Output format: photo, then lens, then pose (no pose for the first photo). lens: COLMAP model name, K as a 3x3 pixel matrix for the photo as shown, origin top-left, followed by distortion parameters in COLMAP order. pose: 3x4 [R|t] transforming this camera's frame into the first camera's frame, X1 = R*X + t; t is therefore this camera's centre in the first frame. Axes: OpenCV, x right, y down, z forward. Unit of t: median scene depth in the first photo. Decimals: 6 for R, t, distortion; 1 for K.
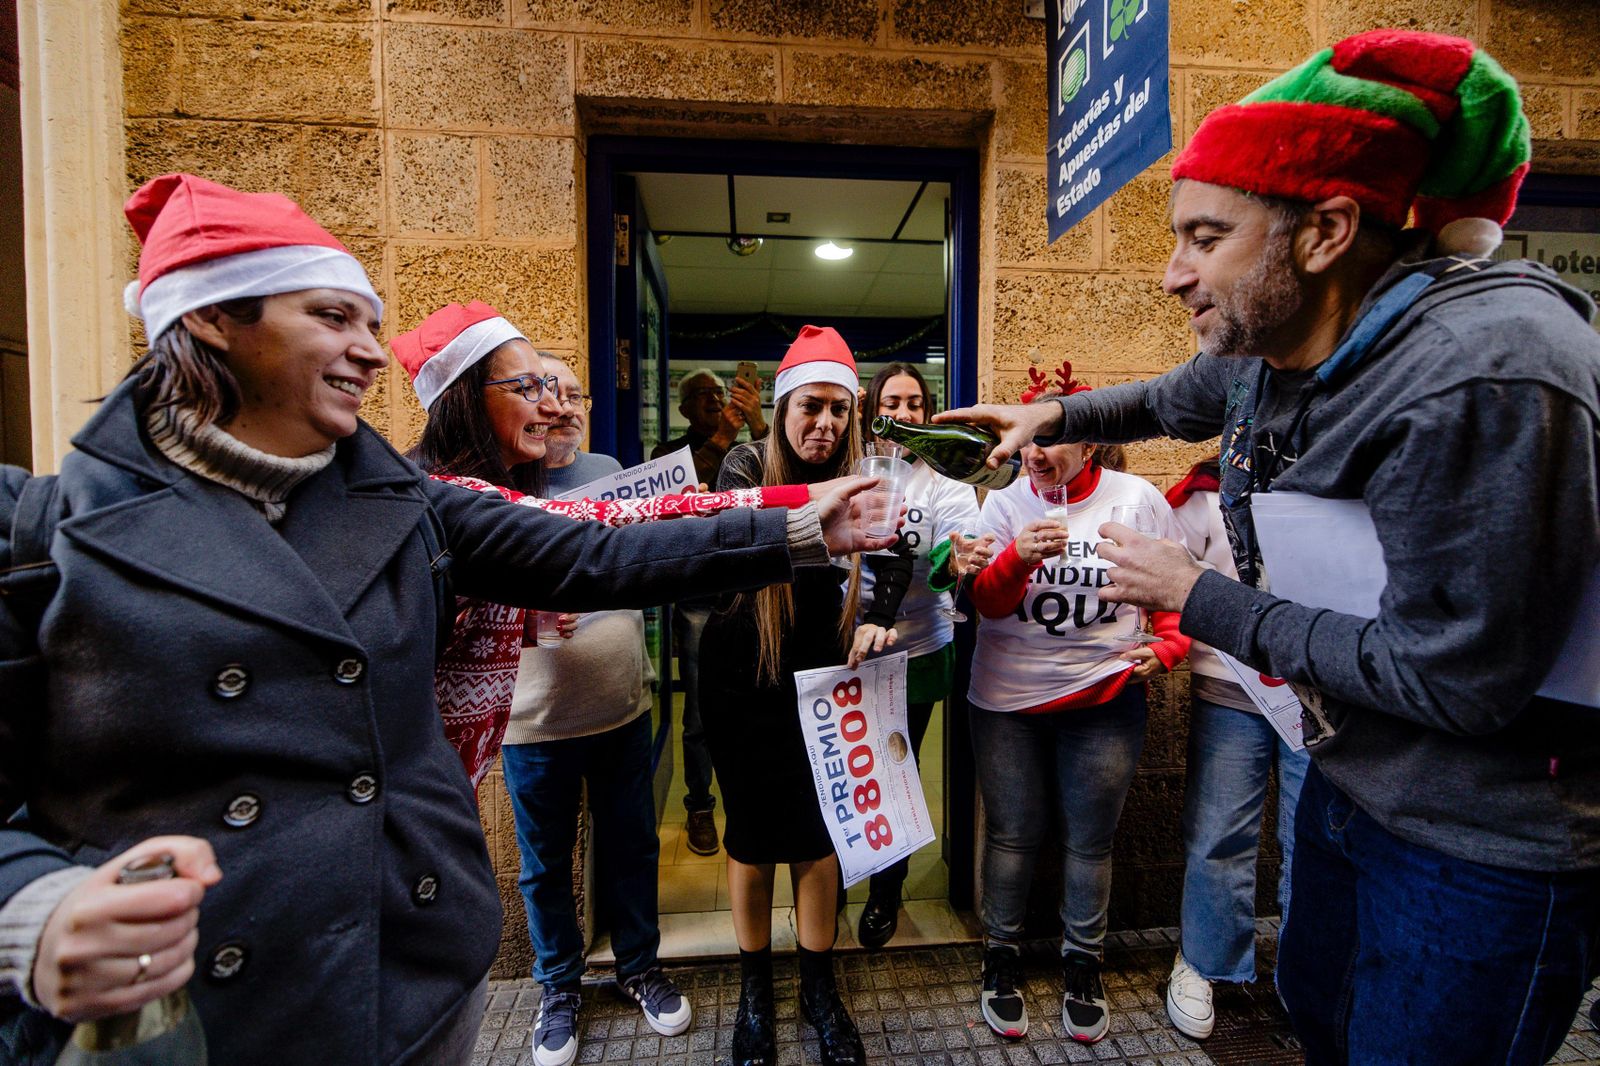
lens RADIAL K [[674.7, 0, 801.6], [0, 674.7, 528.4], [0, 0, 1]] dist [0.002713, -0.000944]
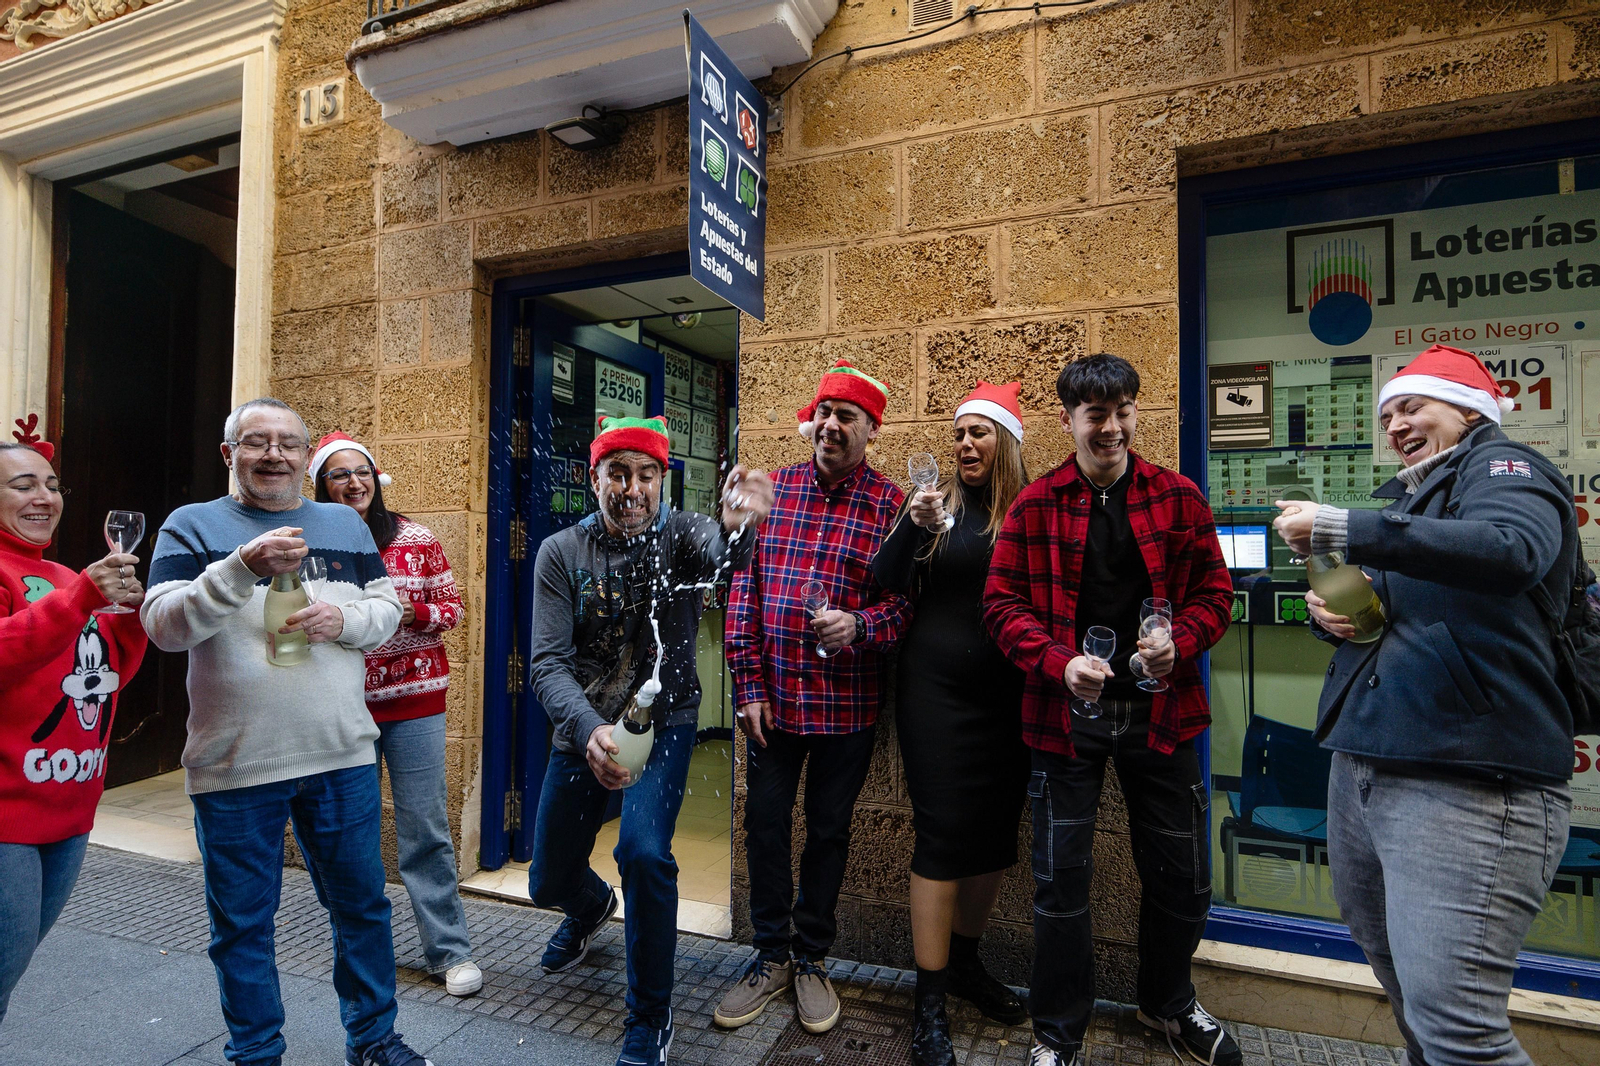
lens RADIAL K [[880.1, 0, 806.5], [0, 880.1, 524.0], [0, 0, 1]] dist [0.002006, -0.002487]
pose [[0.887825, -0.009174, -0.460090, 1.133191], [-0.023260, 0.997629, -0.064776, 0.022577], [0.459594, 0.068212, 0.885506, -0.288318]]
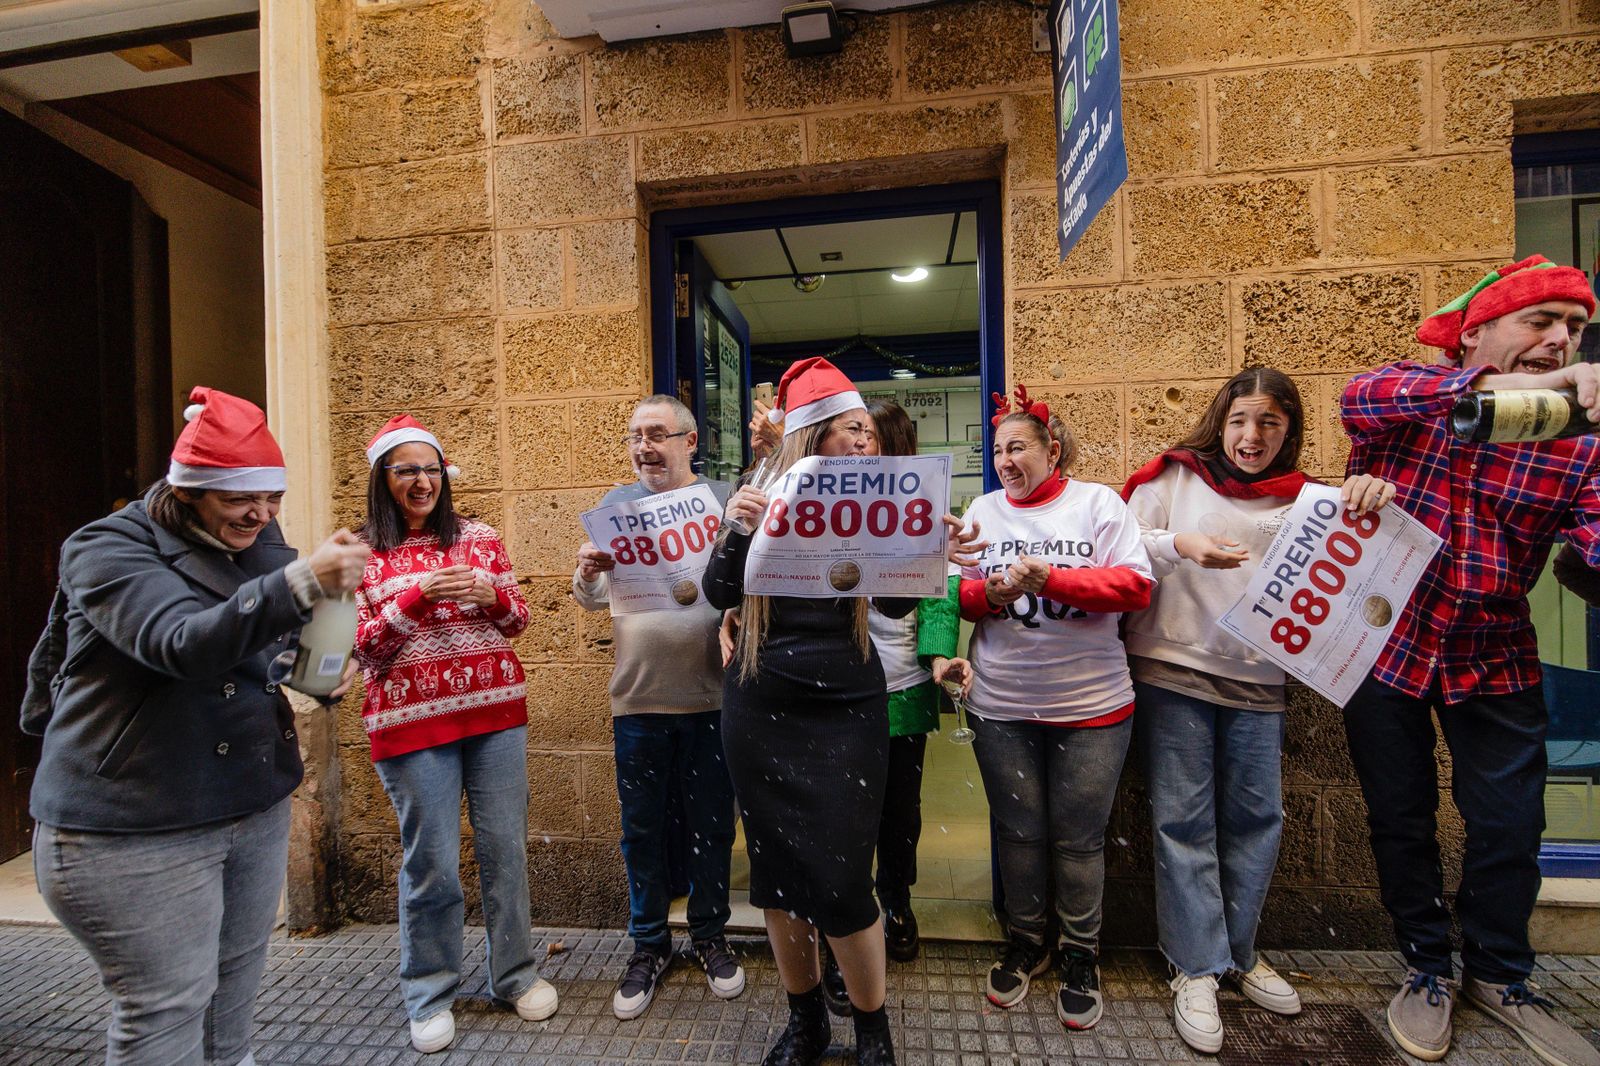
lens RADIAL K [[687.0, 0, 801.3], [0, 687.0, 529.2], [0, 0, 1]] dist [-0.009312, 0.000800]
pose [[0.975544, -0.021000, -0.218798, 0.199901], [0.016185, 0.999586, -0.023777, 0.004445], [0.219207, 0.019654, 0.975480, -0.104869]]
